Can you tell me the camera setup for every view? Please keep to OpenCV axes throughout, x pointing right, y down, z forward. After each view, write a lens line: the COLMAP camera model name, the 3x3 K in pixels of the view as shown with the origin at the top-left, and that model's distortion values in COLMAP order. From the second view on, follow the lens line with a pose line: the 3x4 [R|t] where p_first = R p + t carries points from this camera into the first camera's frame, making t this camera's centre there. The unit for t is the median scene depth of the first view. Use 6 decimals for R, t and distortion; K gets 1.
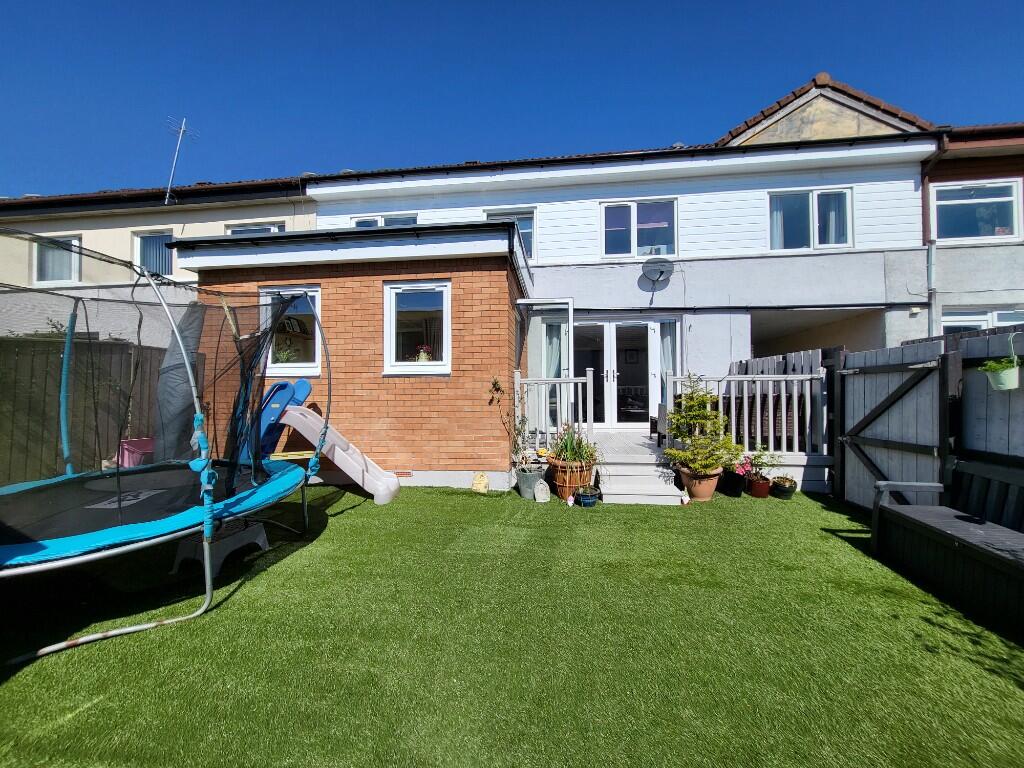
lens RADIAL K [[403.9, 0, 521.5], [0, 403.9, 388.1], [0, 0, 1]] dist [0.001106, -0.000180]
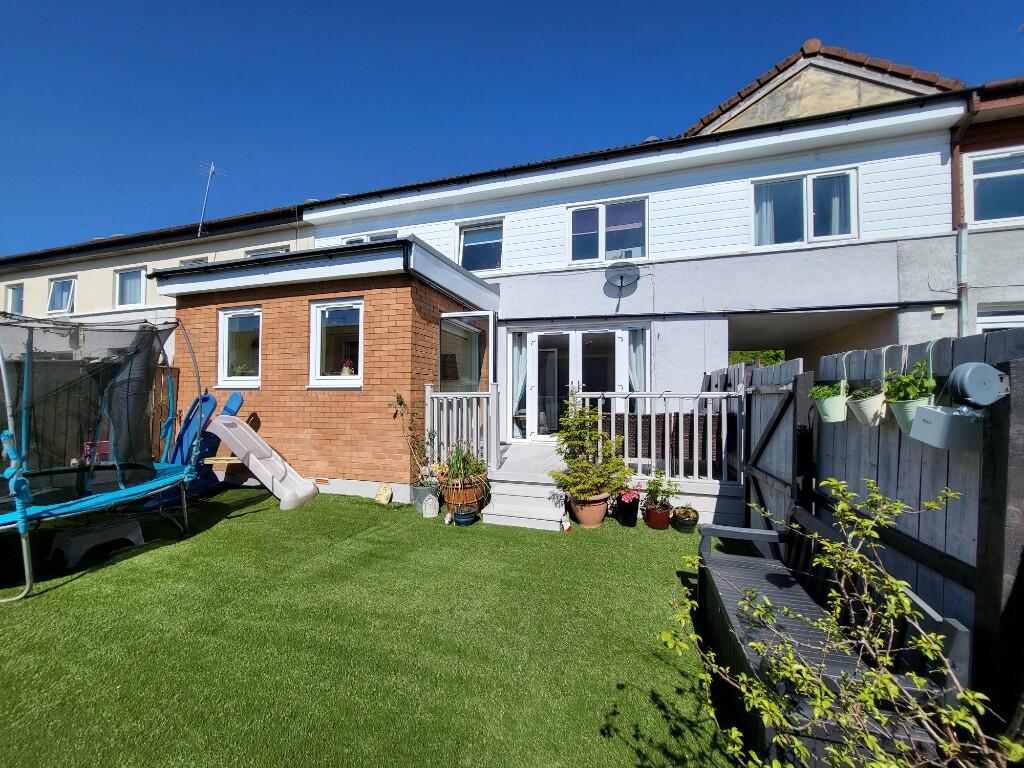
lens RADIAL K [[403.9, 0, 515.2], [0, 403.9, 388.7], [0, 0, 1]] dist [0.001106, -0.000180]
pose [[0.982028, 0.008173, -0.188557, 0.290202], [-0.009366, 0.999941, -0.005437, -0.021395], [0.188502, 0.007105, 0.982047, 0.035522]]
